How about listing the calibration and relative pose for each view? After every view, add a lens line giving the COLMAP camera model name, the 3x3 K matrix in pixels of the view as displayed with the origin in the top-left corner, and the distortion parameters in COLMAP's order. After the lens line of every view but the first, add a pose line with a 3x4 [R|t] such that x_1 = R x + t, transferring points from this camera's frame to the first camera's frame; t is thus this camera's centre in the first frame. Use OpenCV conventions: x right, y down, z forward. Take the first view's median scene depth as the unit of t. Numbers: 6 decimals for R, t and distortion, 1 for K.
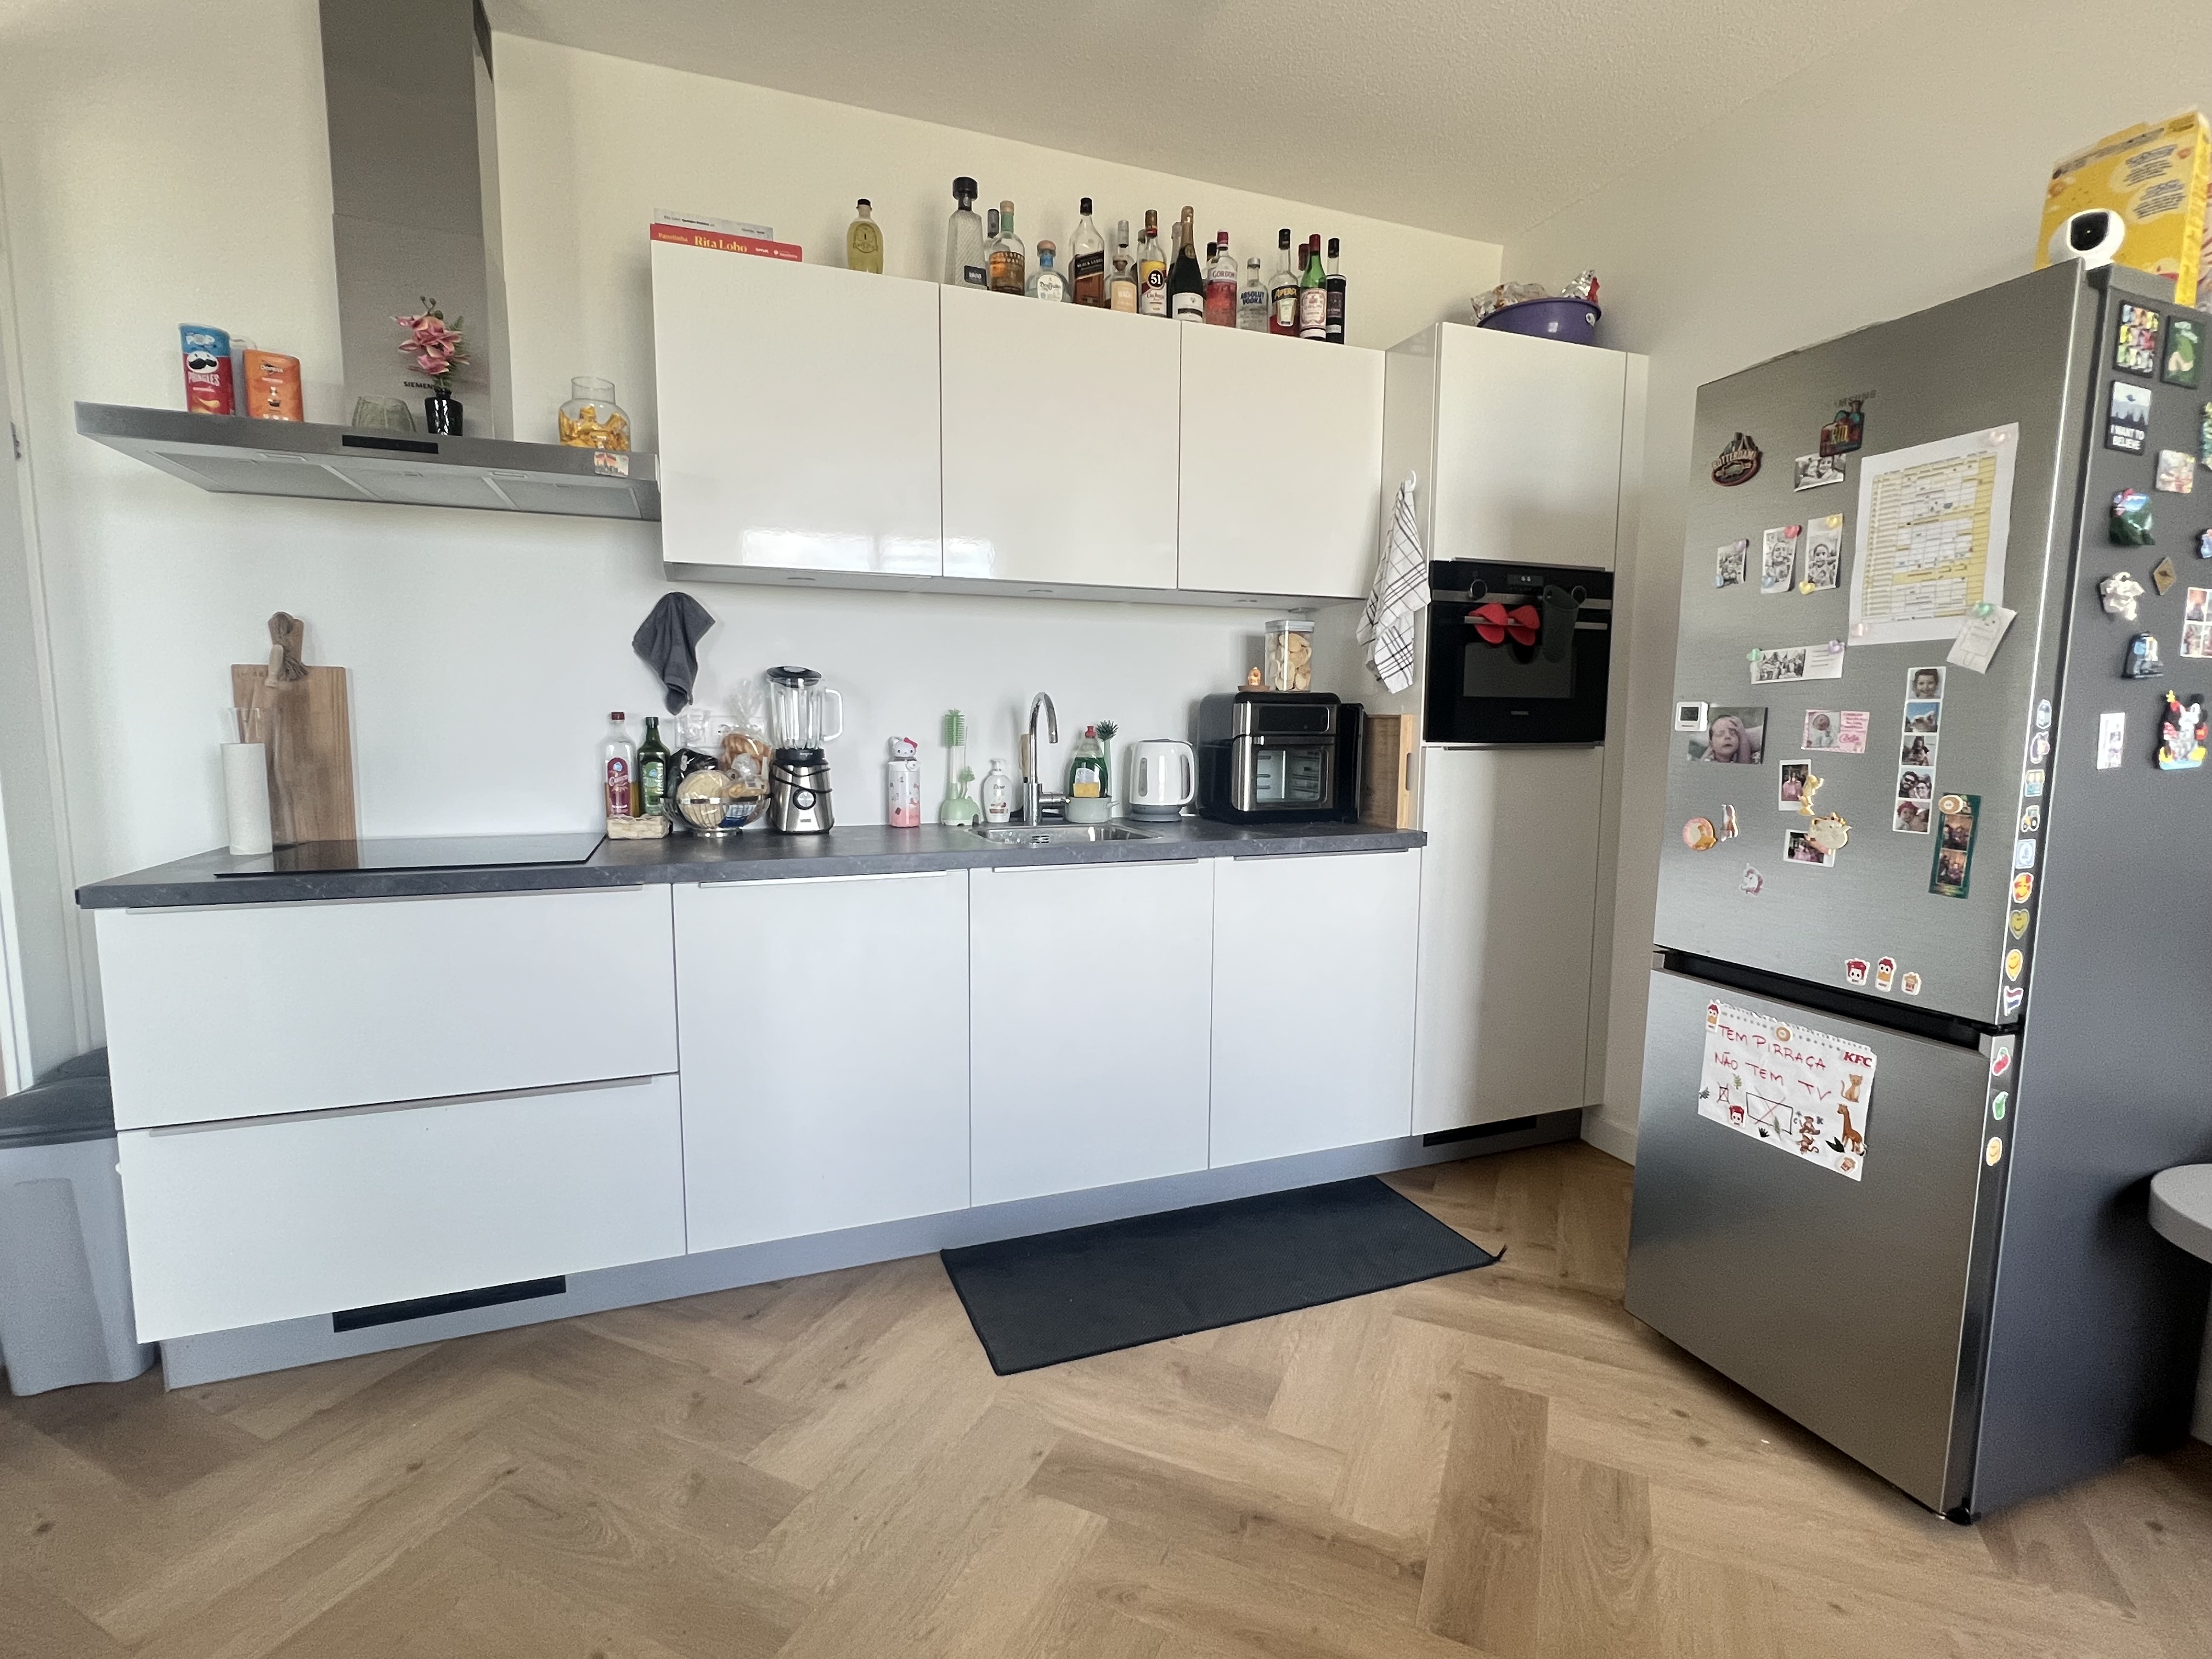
lens RADIAL K [[1051.9, 0, 1109.9], [0, 1051.9, 830.0], [0, 0, 1]] dist [-0.006449, 0.003535]
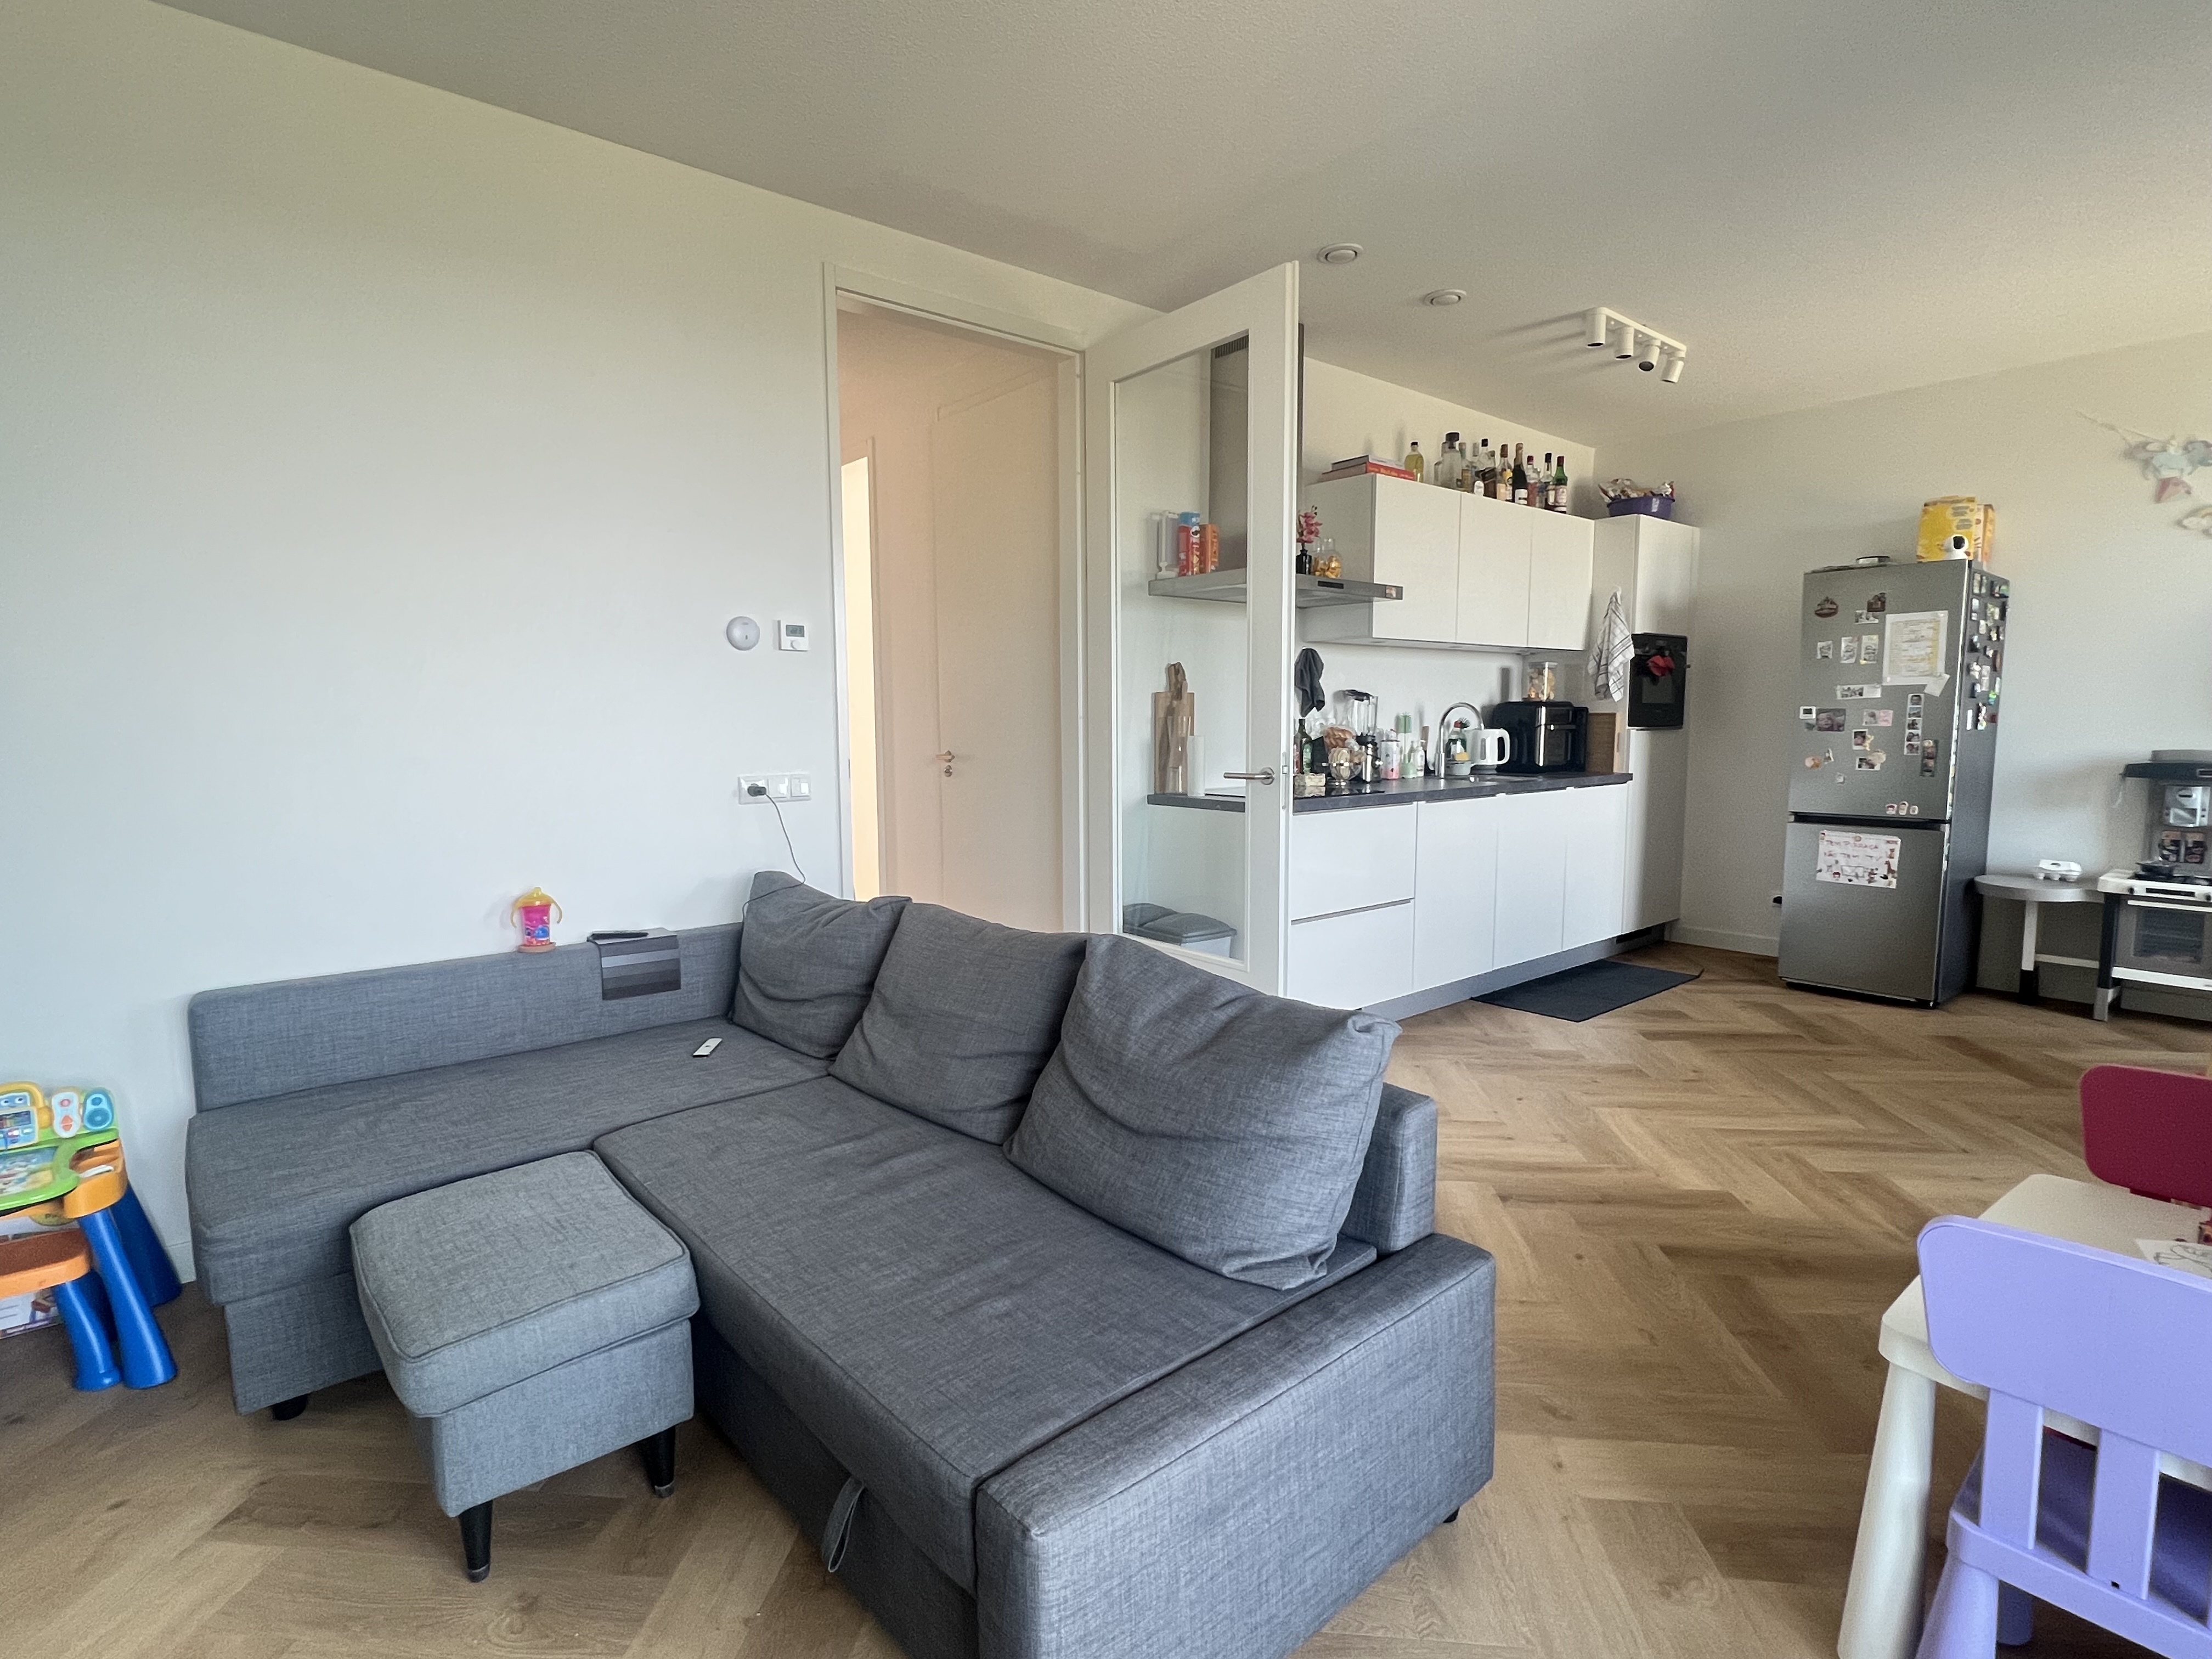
lens RADIAL K [[1128.8, 0, 1101.5], [0, 1128.8, 829.3], [0, 0, 1]] dist [0.005081, 0.000256]
pose [[0.943580, -0.045393, 0.328019, -1.809457], [0.046548, 0.998907, 0.004335, 0.070302], [-0.327857, 0.011178, 0.944661, -0.893360]]
